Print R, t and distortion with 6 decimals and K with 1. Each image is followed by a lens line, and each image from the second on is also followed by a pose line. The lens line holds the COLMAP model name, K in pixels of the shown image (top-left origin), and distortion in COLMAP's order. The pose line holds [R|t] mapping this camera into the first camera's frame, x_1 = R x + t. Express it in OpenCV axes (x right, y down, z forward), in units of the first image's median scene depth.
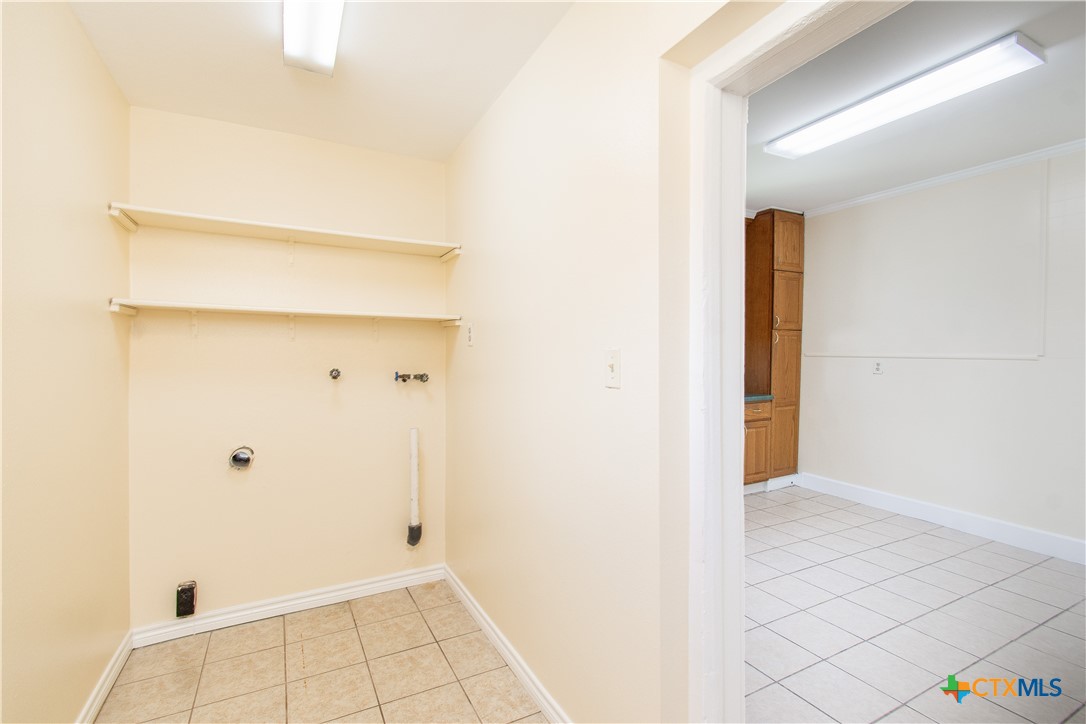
lens RADIAL K [[493.7, 0, 542.5], [0, 493.7, 369.3], [0, 0, 1]] dist [0.000452, 0.000012]
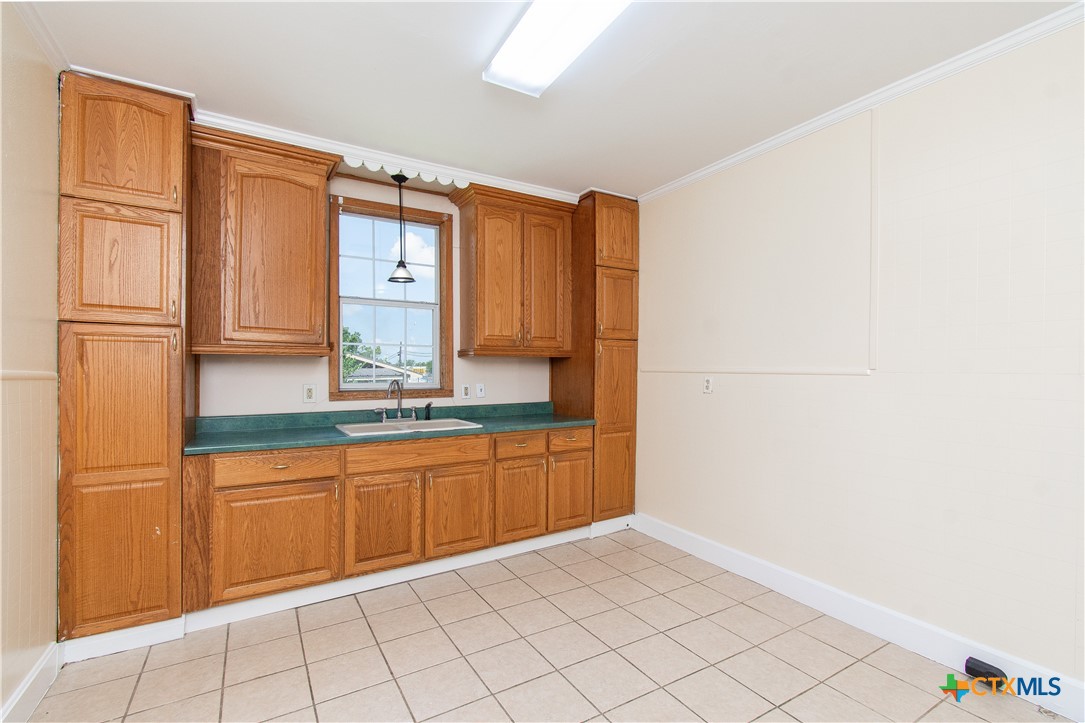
lens RADIAL K [[476.4, 0, 544.8], [0, 476.4, 380.8], [0, 0, 1]] dist [-0.001292, -0.000294]
pose [[0.998641, -0.000367, 0.052112, 0.339566], [0.001041, 0.999916, -0.012902, -0.001220], [-0.052103, 0.012939, 0.998558, 0.219596]]
